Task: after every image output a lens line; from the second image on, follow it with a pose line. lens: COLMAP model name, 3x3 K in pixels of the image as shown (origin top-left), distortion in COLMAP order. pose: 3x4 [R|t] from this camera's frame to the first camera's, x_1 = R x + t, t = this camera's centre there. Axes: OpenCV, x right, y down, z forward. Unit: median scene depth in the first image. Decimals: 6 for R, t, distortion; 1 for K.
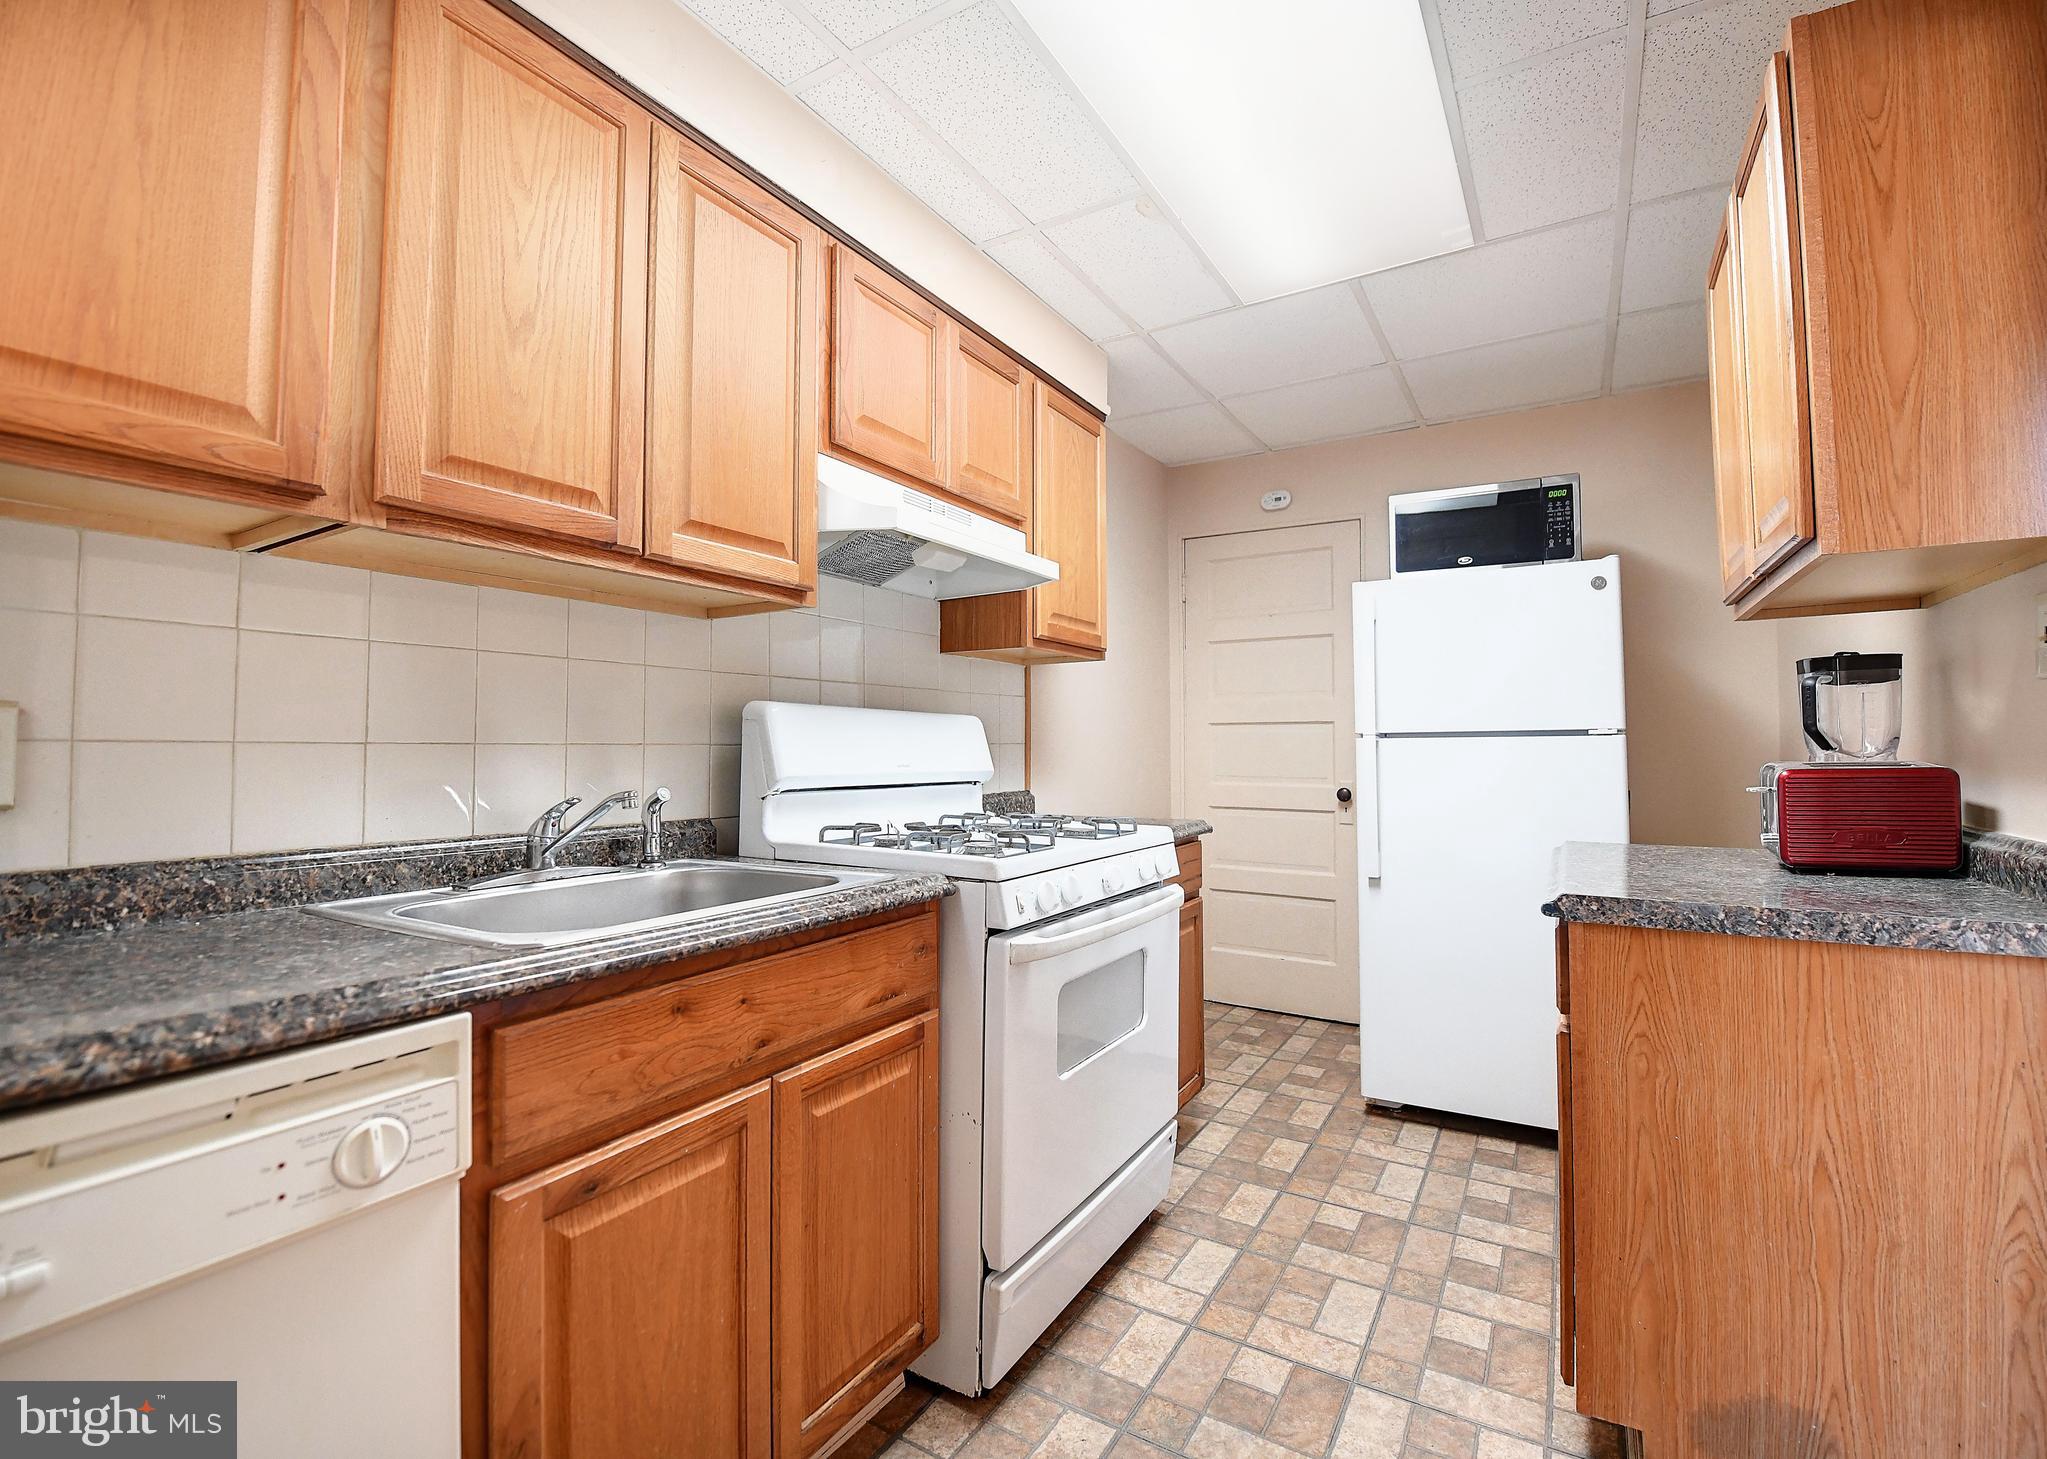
lens RADIAL K [[869.5, 0, 1062.7], [0, 869.5, 728.0], [0, 0, 1]] dist [-0.021275, -0.000171]
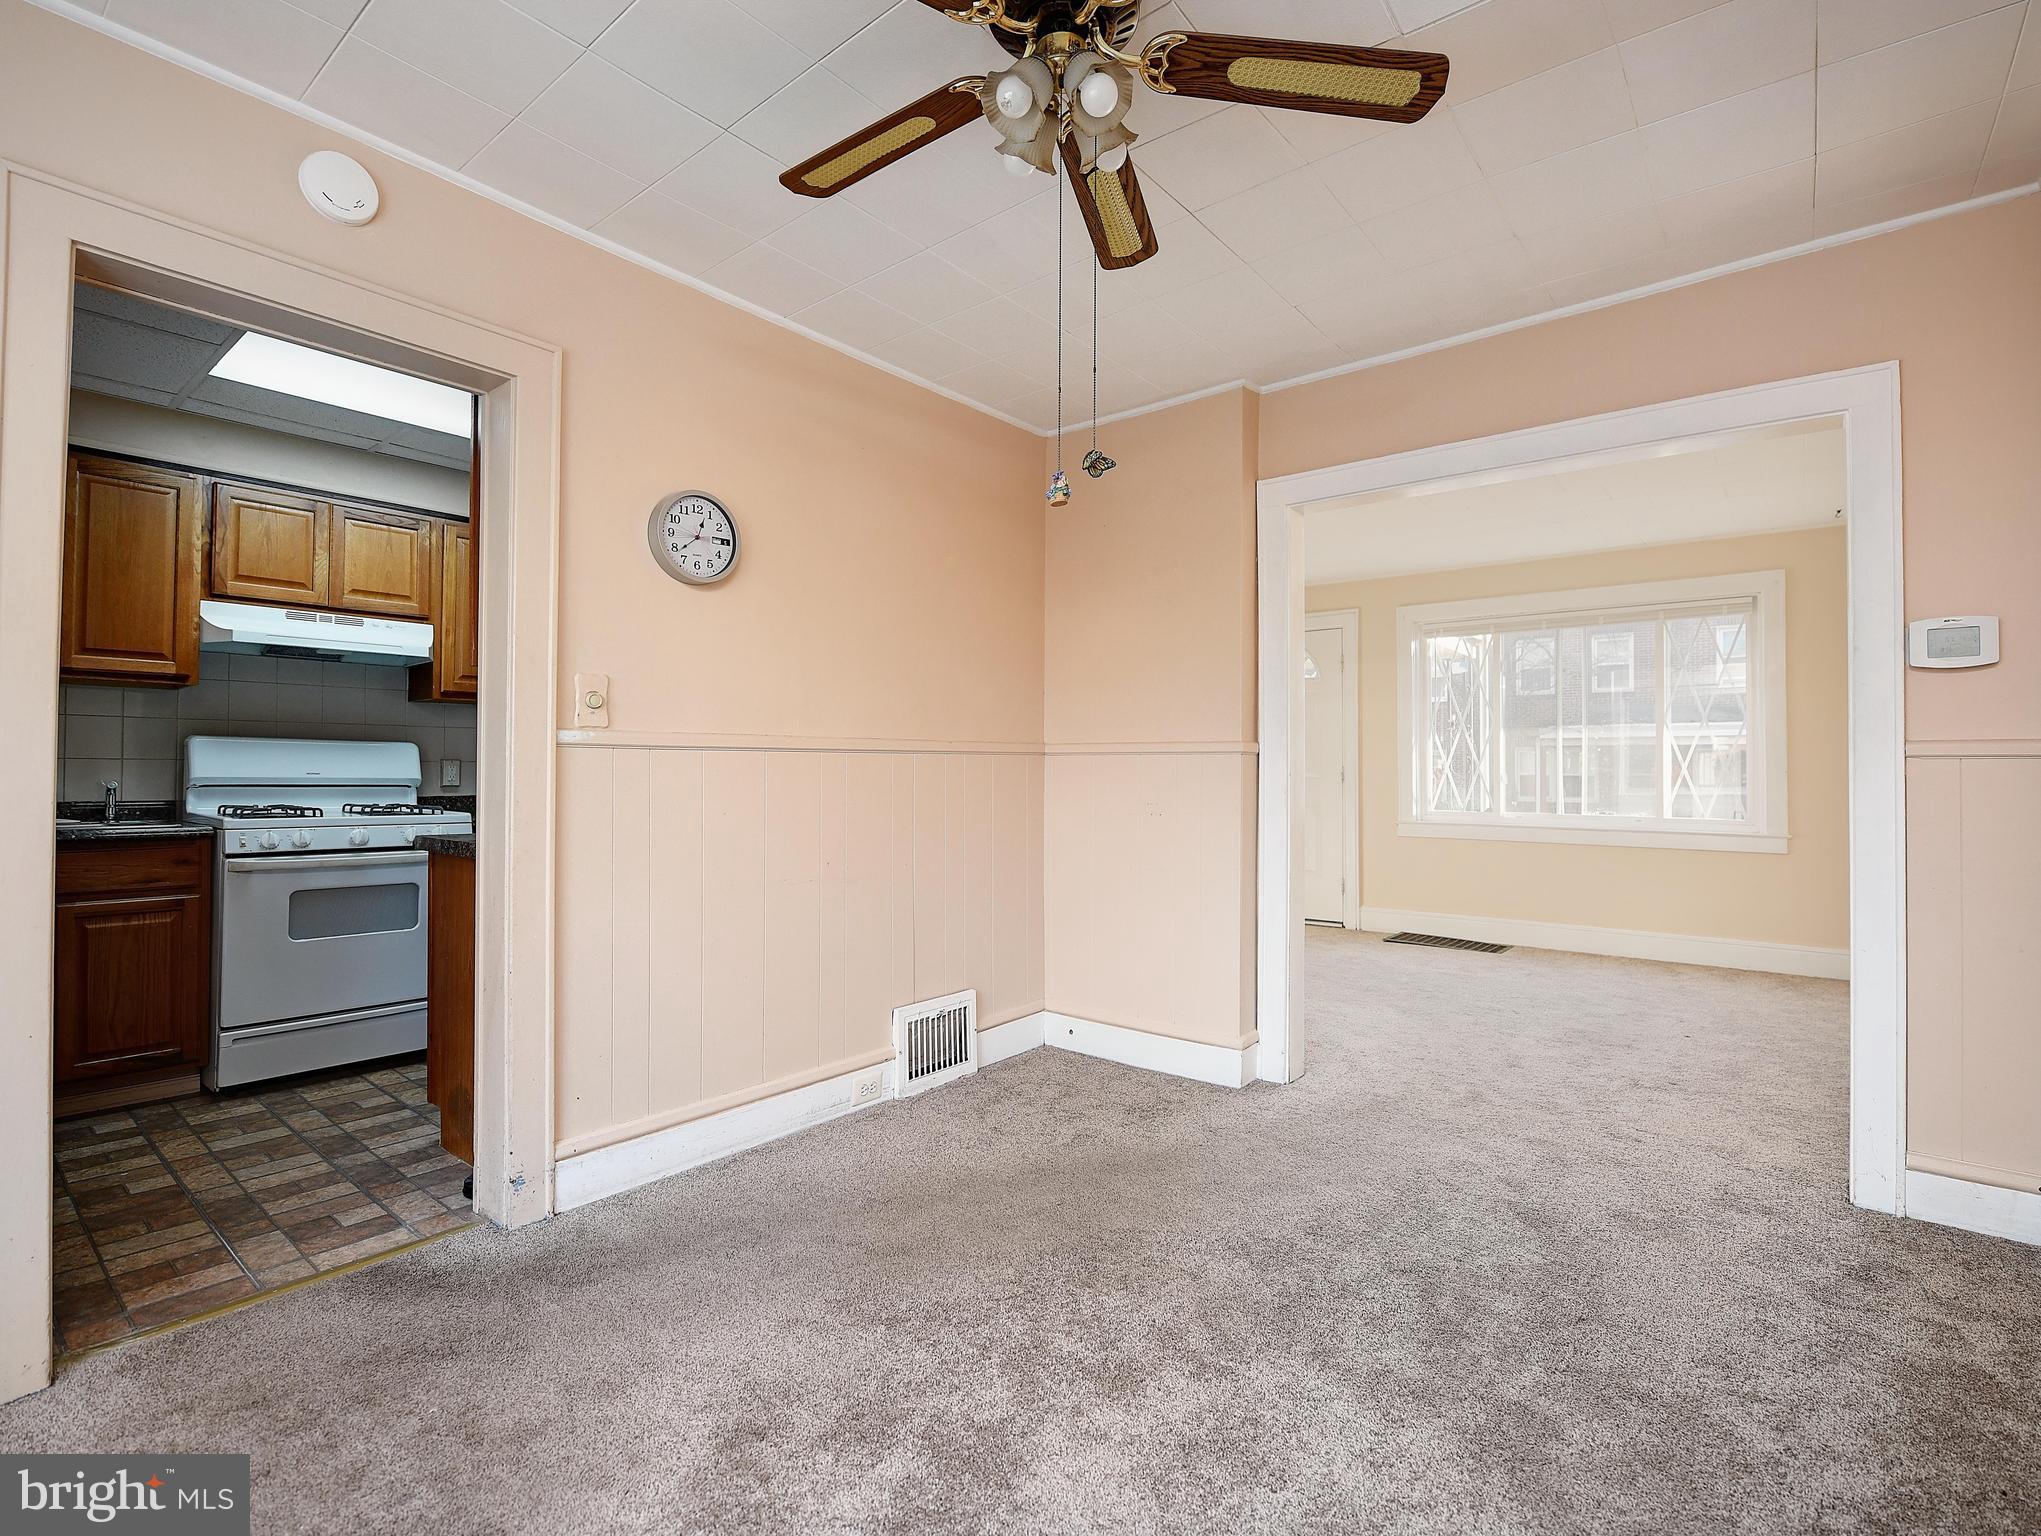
lens RADIAL K [[966.3, 0, 1023.0], [0, 966.3, 755.3], [0, 0, 1]] dist [-0.013901, -0.000024]
pose [[0.988721, 0.003594, -0.149724, 2.153530], [-0.003073, 0.999988, 0.003709, -0.003675], [0.149736, -0.003207, 0.988721, -0.919782]]
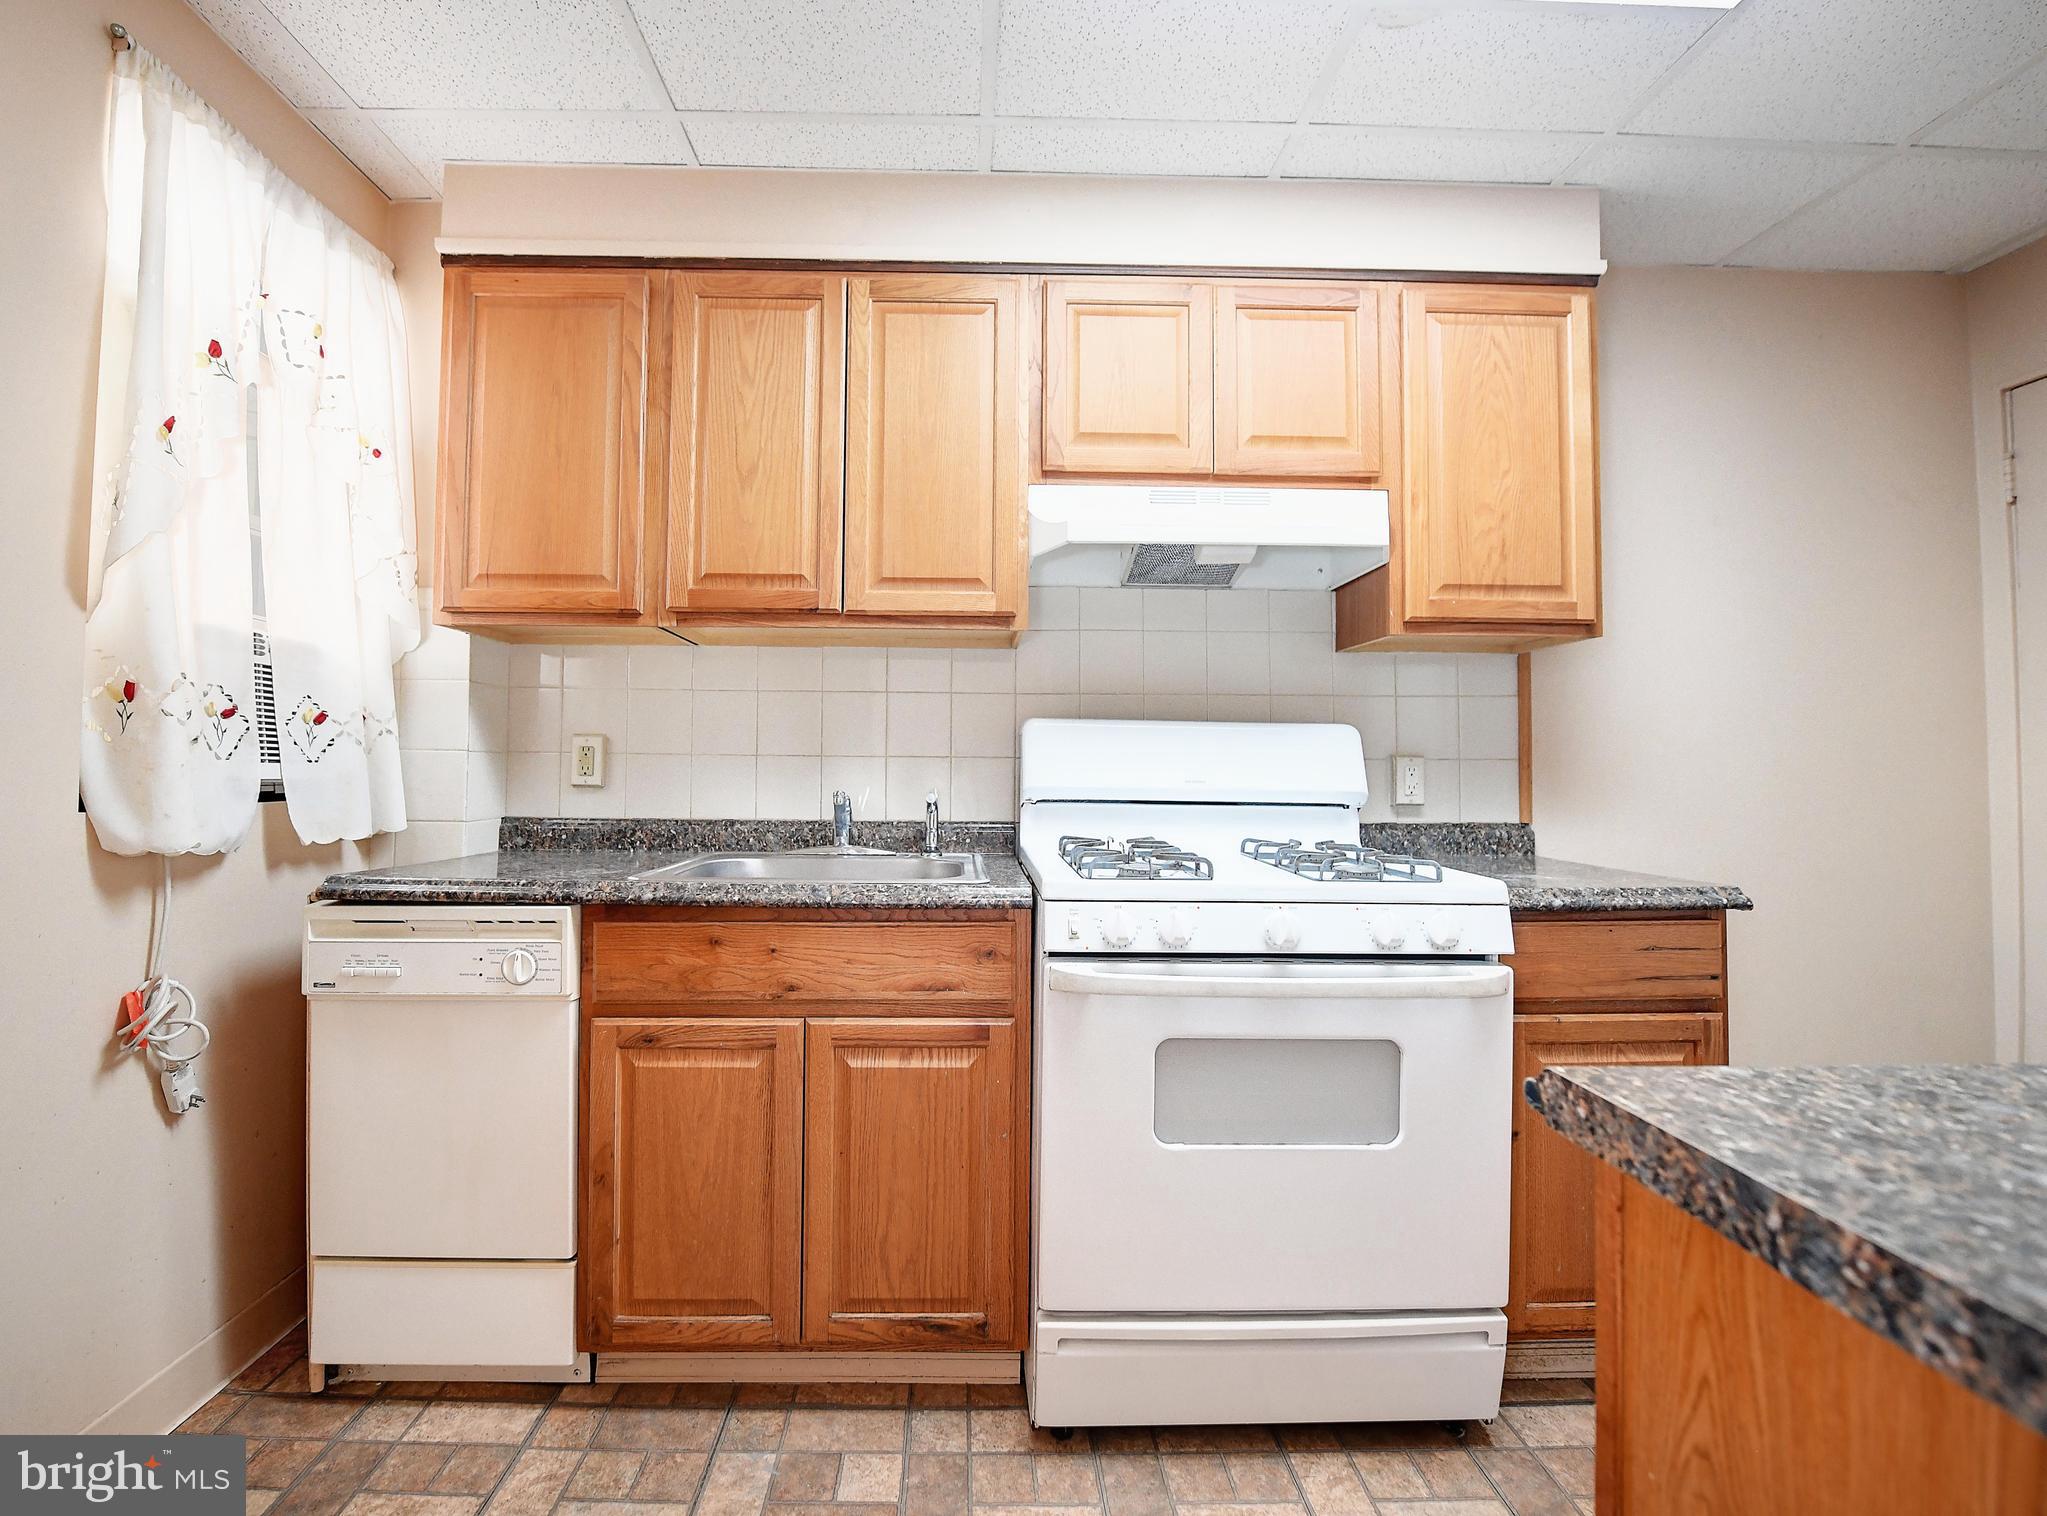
lens RADIAL K [[910.0, 0, 981.4], [0, 910.0, 745.4], [0, 0, 1]] dist [-0.018425, -0.001296]
pose [[0.526653, -0.010234, -0.850019, 0.786869], [0.010322, 0.999931, -0.005644, 0.012232], [0.850018, -0.005801, 0.526722, 0.439225]]
